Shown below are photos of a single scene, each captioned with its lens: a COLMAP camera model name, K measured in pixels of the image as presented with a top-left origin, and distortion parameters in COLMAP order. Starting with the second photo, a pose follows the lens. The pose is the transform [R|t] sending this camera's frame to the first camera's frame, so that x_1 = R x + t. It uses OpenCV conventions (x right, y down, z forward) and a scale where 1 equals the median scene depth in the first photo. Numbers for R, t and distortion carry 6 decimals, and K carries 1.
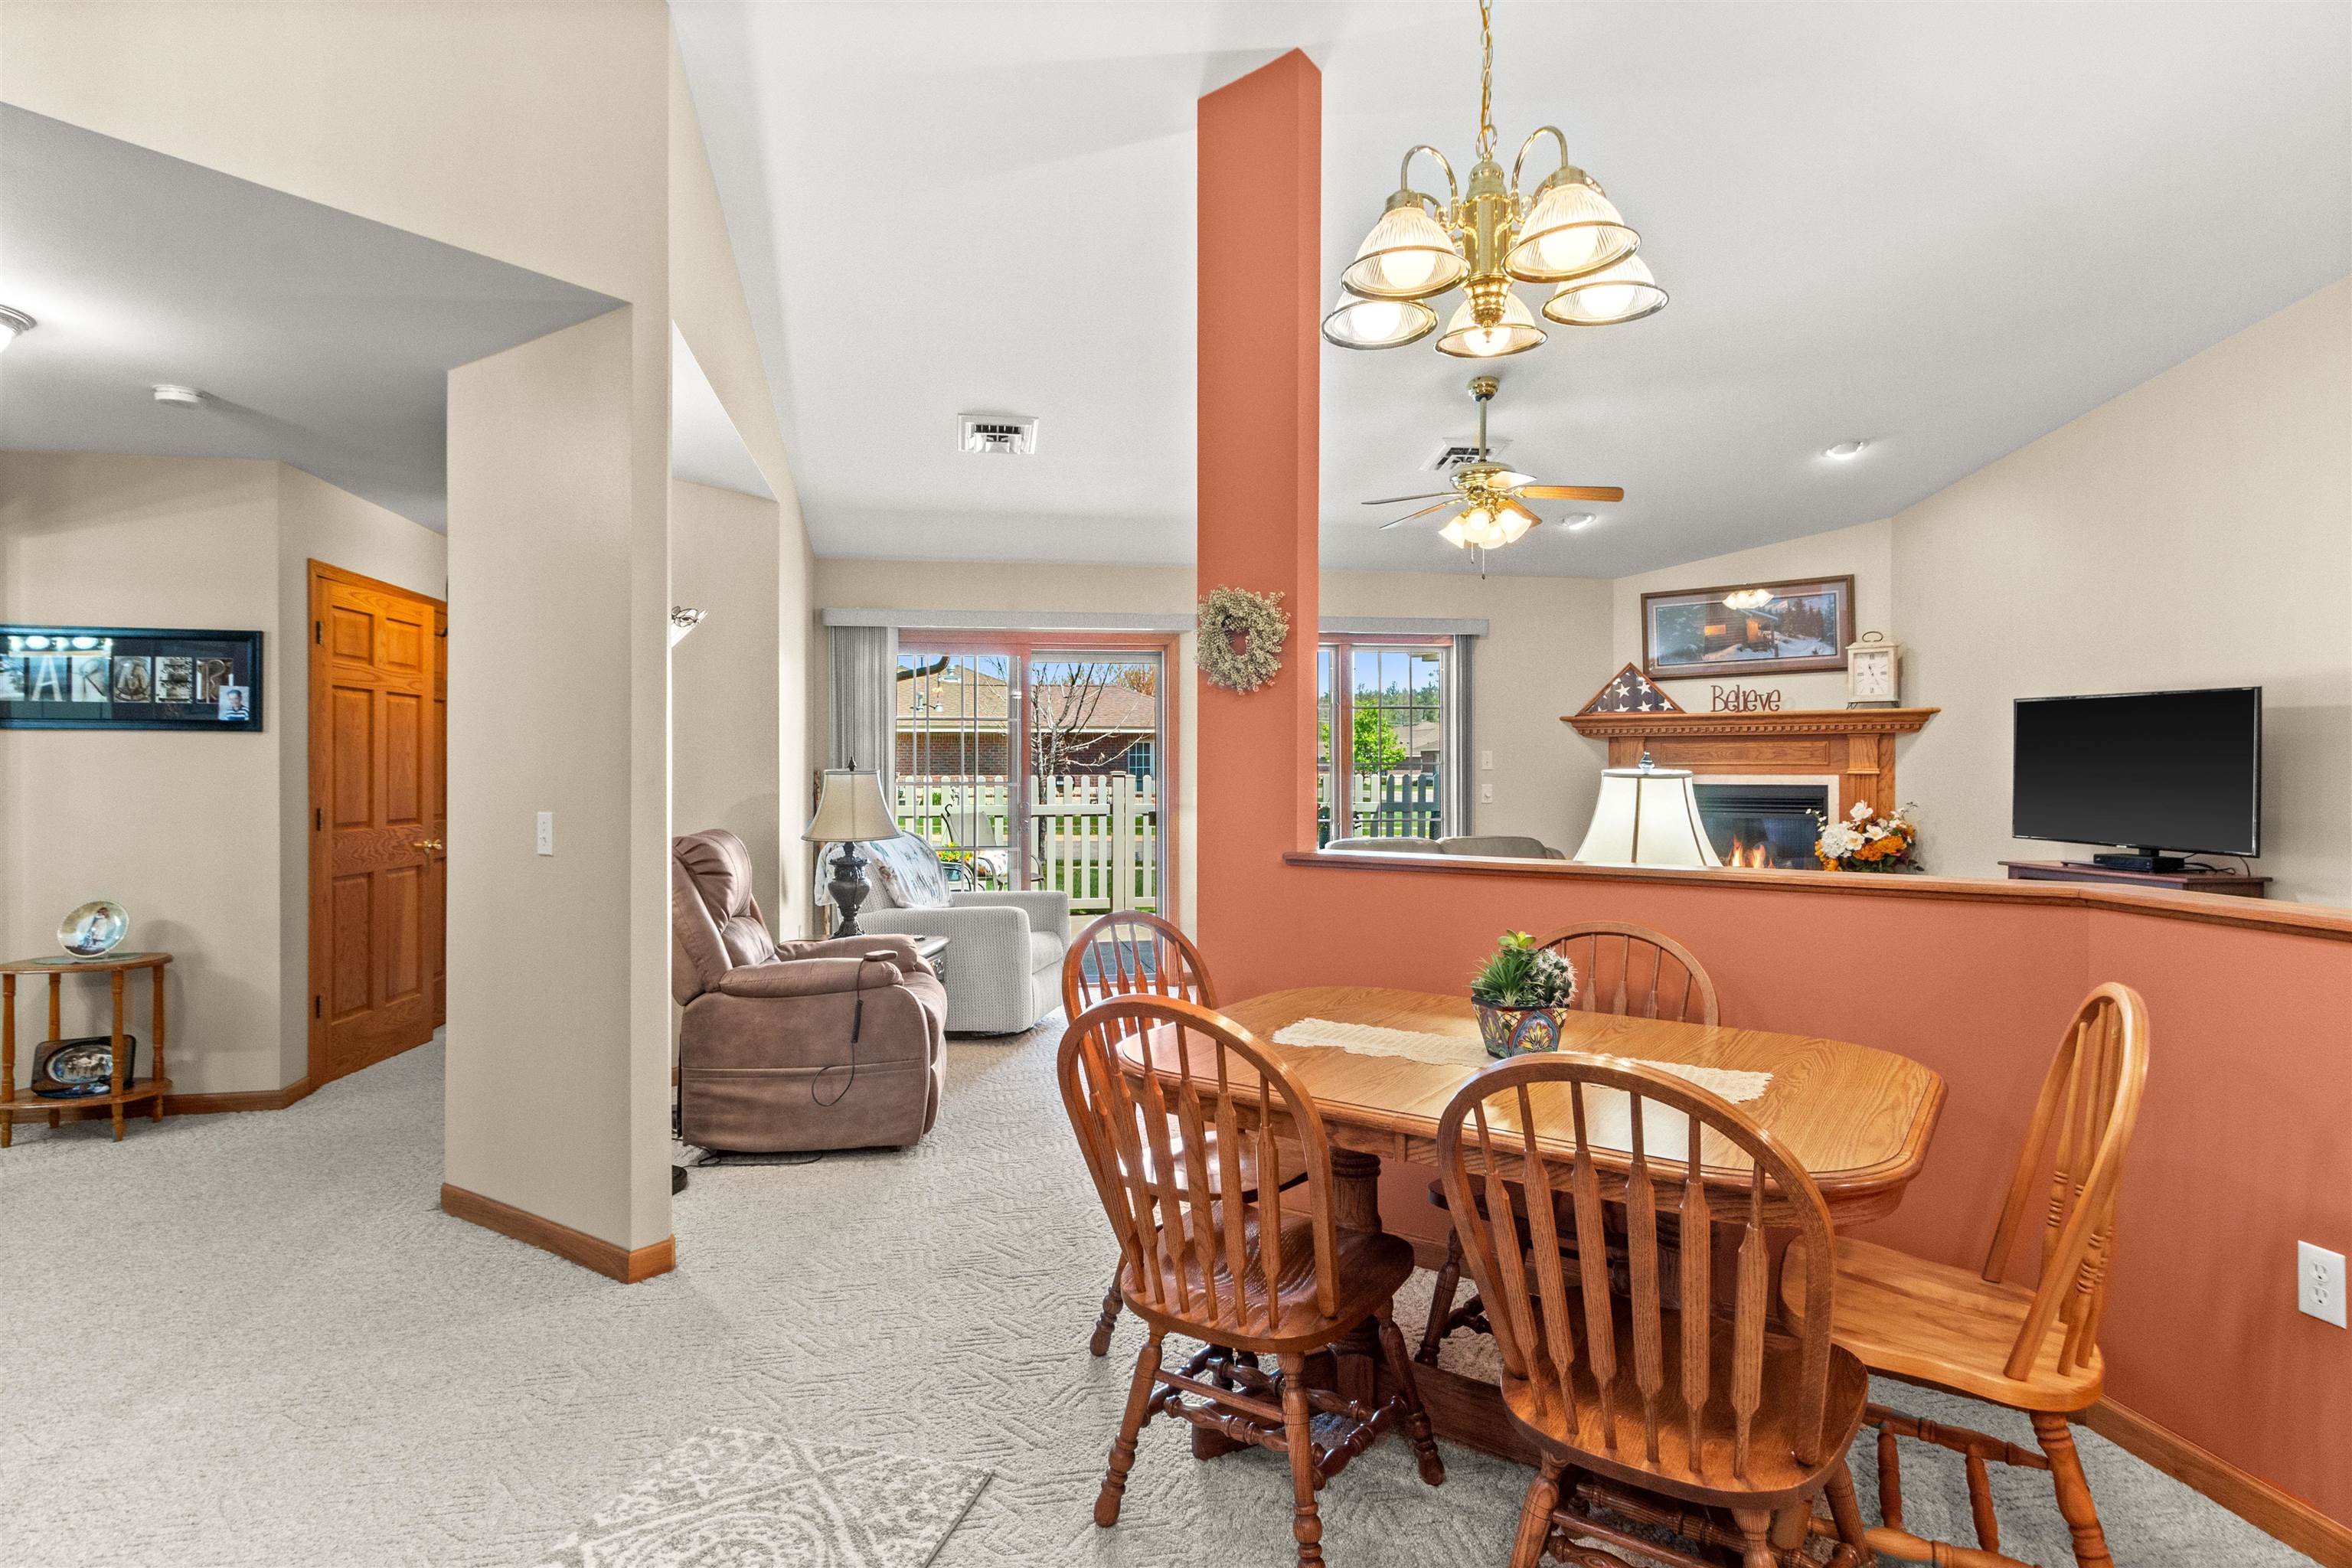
lens RADIAL K [[1274.5, 0, 1177.7], [0, 1274.5, 757.6], [0, 0, 1]] dist [0.002290, 0.000437]
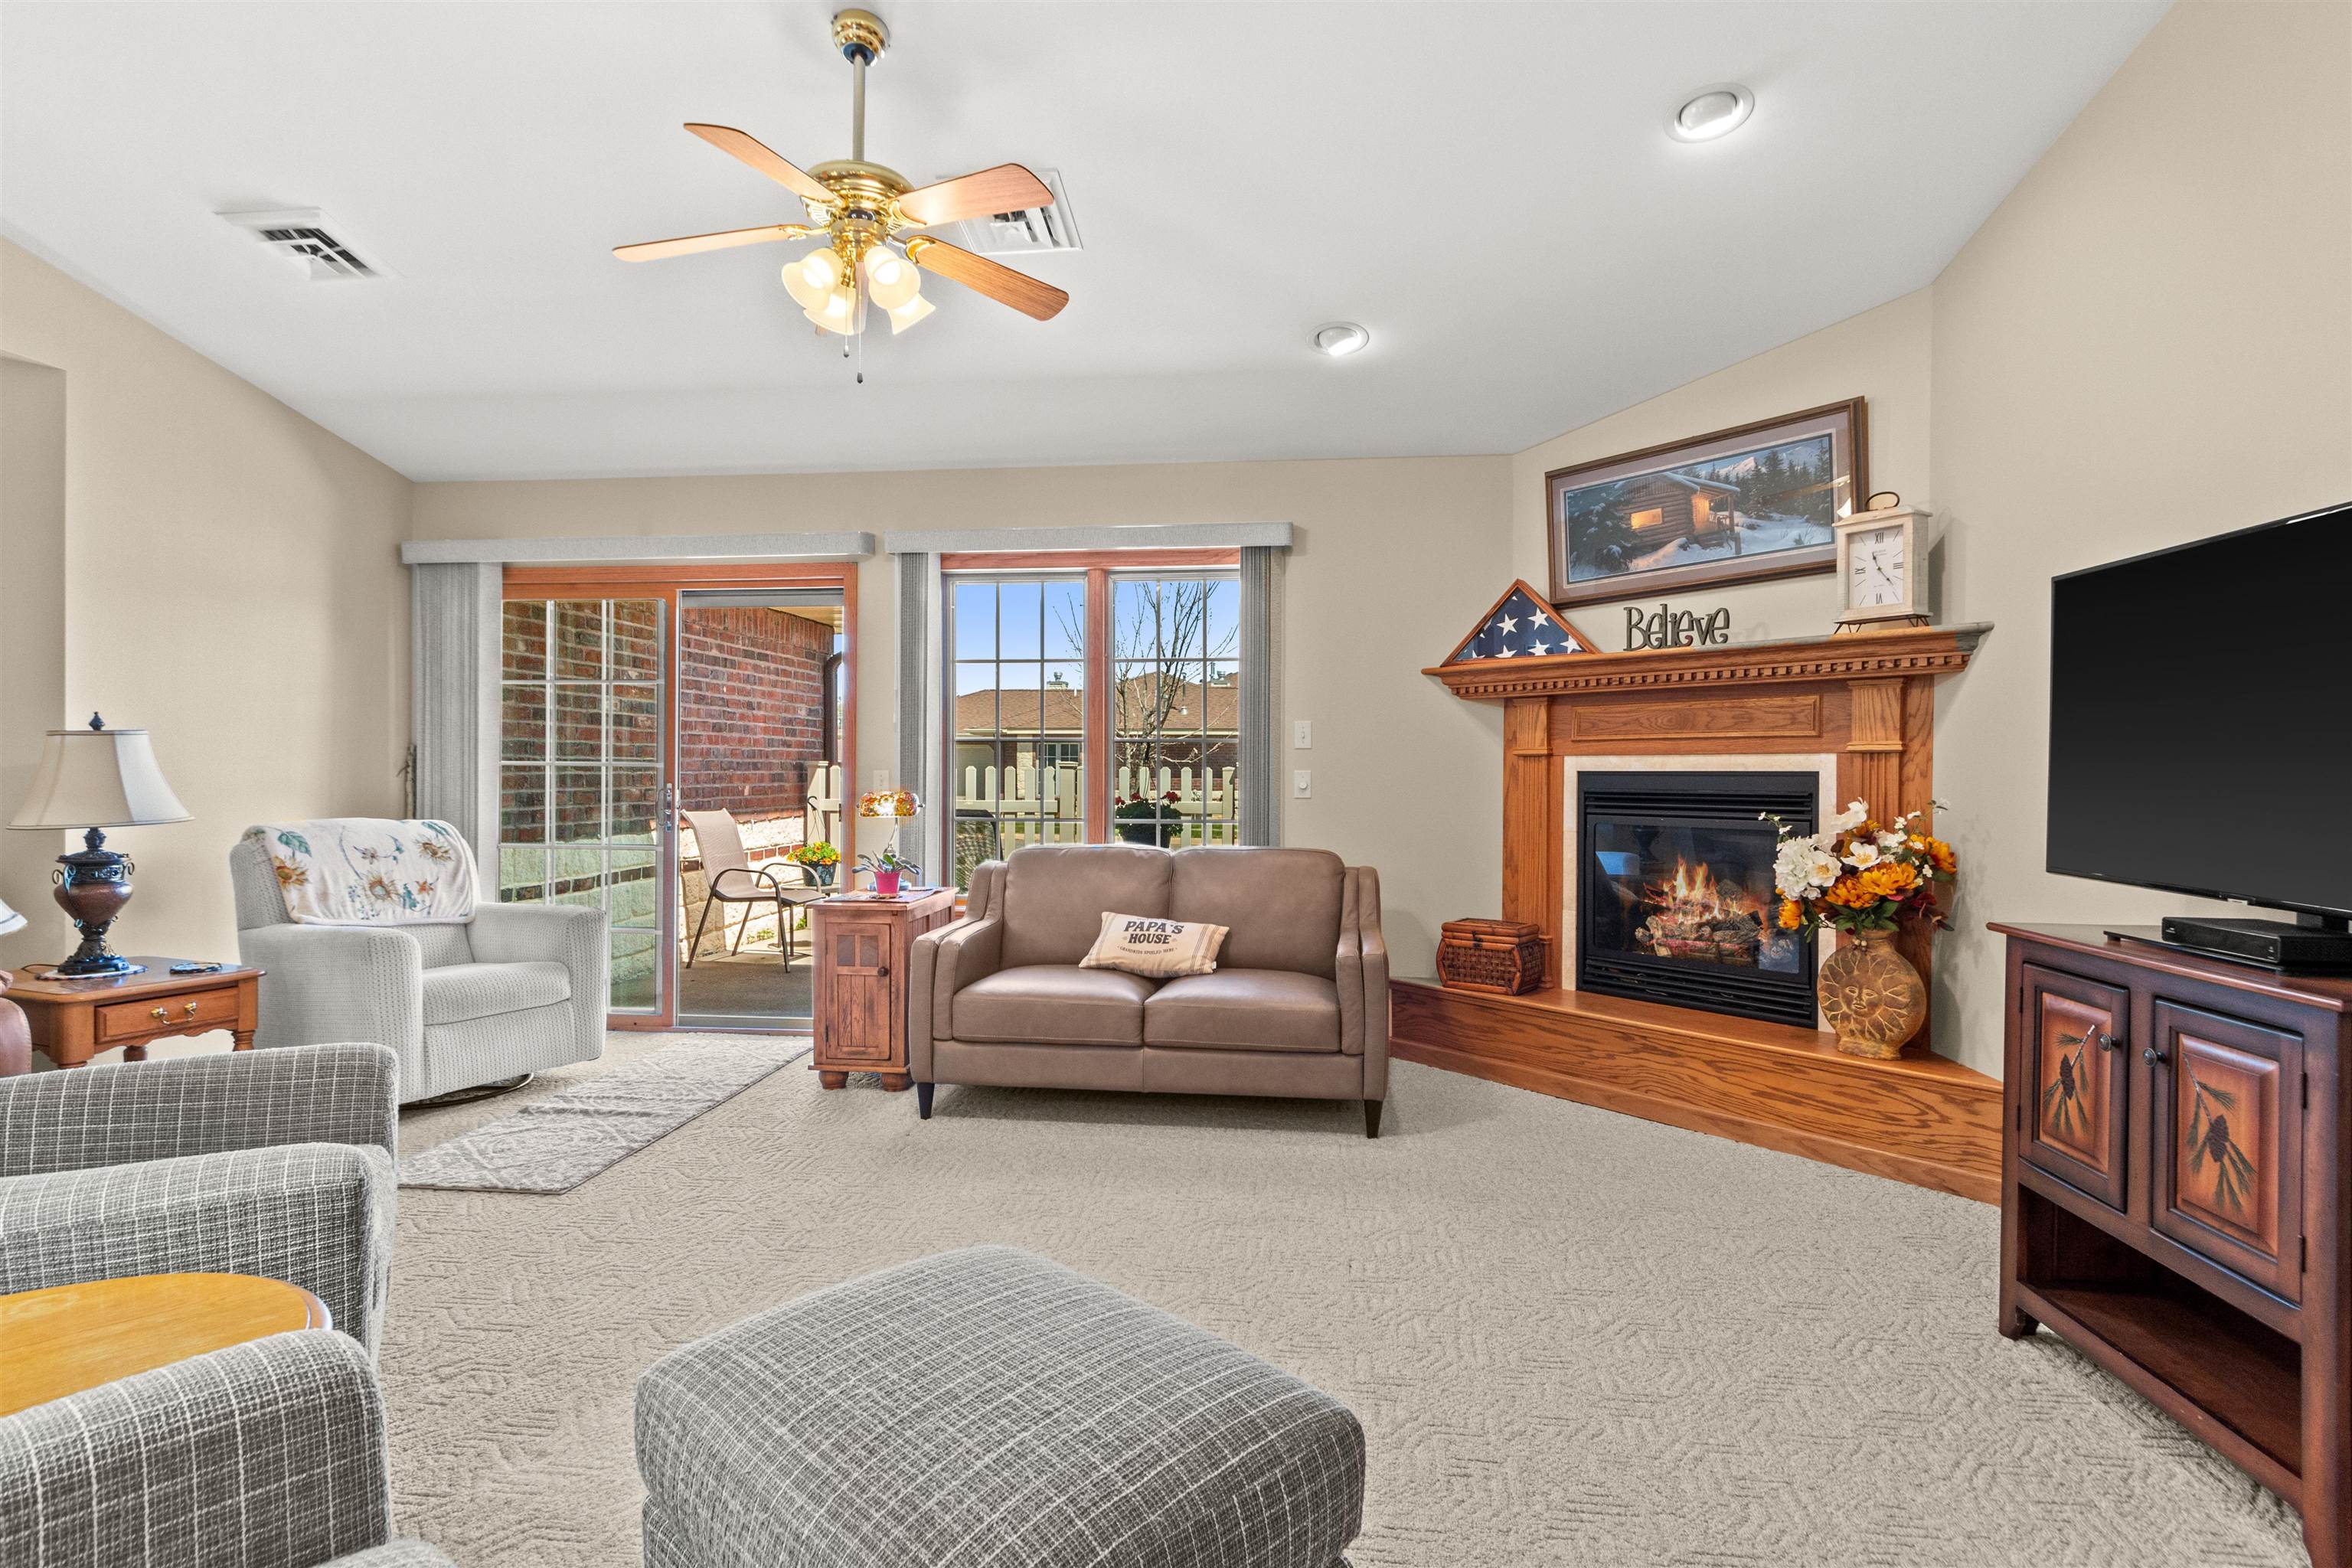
lens RADIAL K [[1215.2, 0, 1175.0], [0, 1215.2, 776.6], [0, 0, 1]] dist [0.002424, -0.000963]
pose [[0.957446, 0.007016, -0.288526, 0.388624], [-0.004575, 0.999948, 0.009136, 0.020099], [0.288575, -0.007427, 0.957428, 0.390962]]
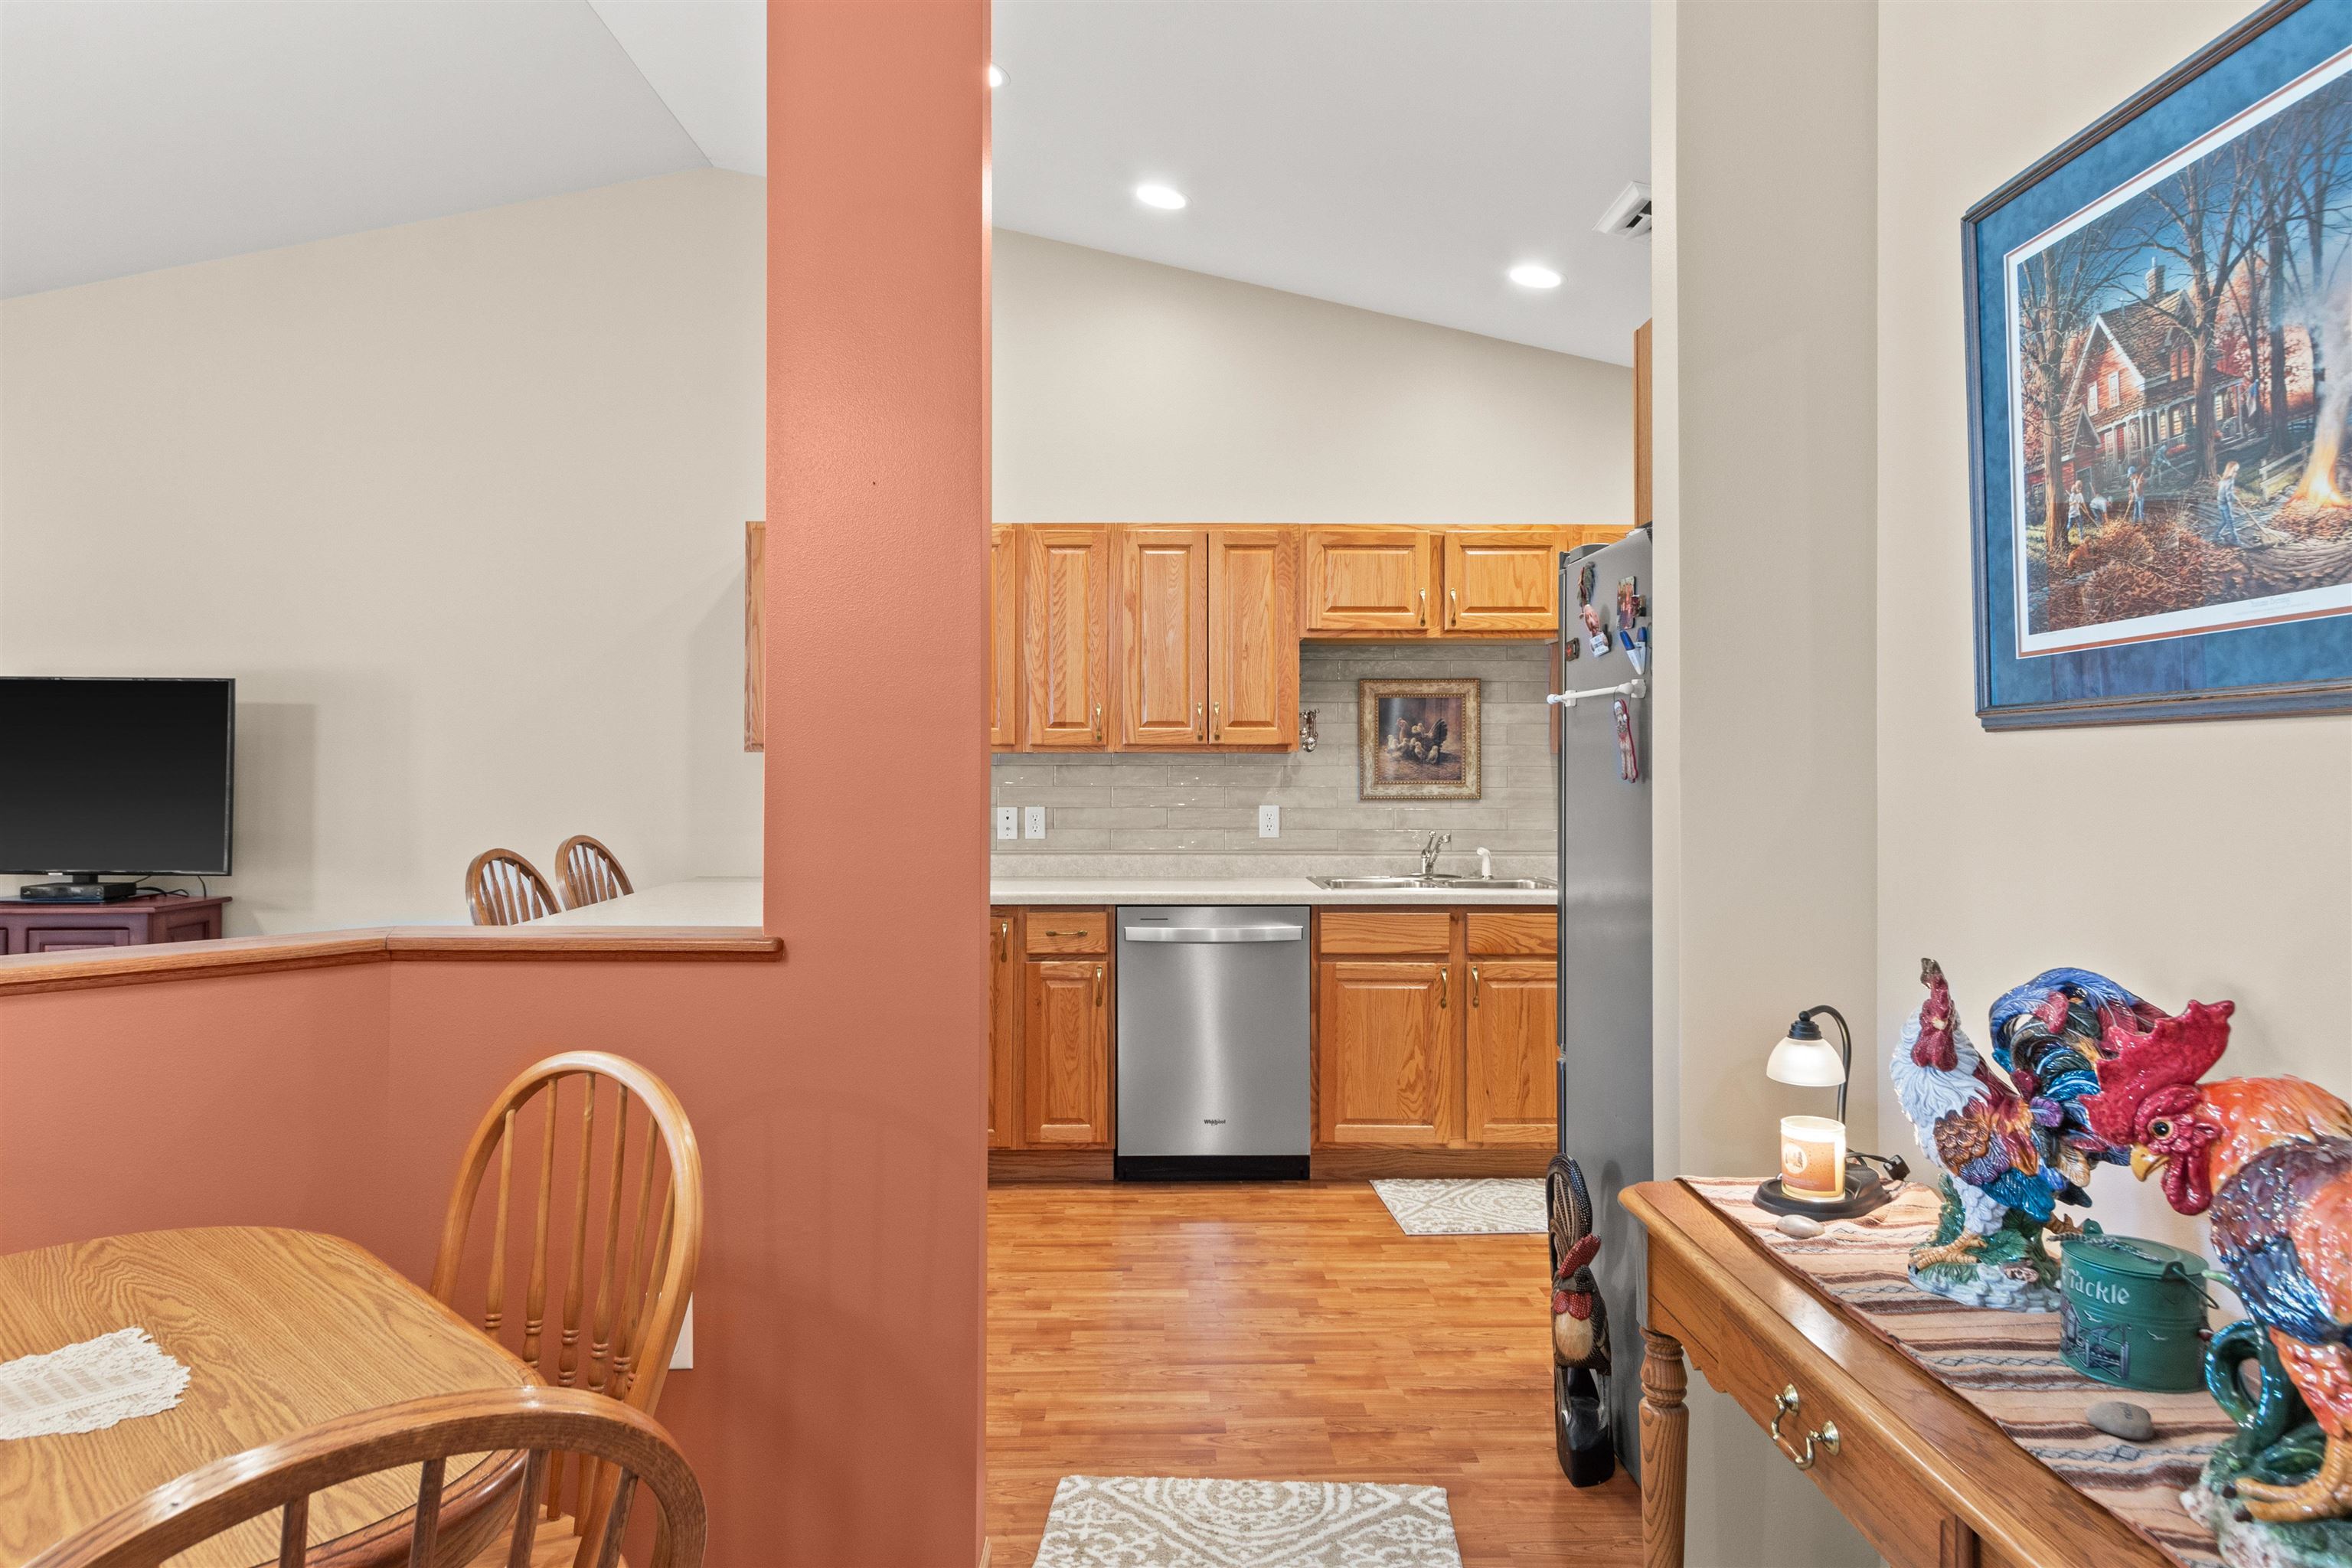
lens RADIAL K [[1494.0, 0, 1176.2], [0, 1494.0, 747.6], [0, 0, 1]] dist [0.004006, 0.000378]
pose [[0.157167, 0.009471, 0.987527, -0.040702], [-0.004486, 0.999951, -0.008876, -0.001818], [-0.987562, -0.003035, 0.157201, 0.133052]]
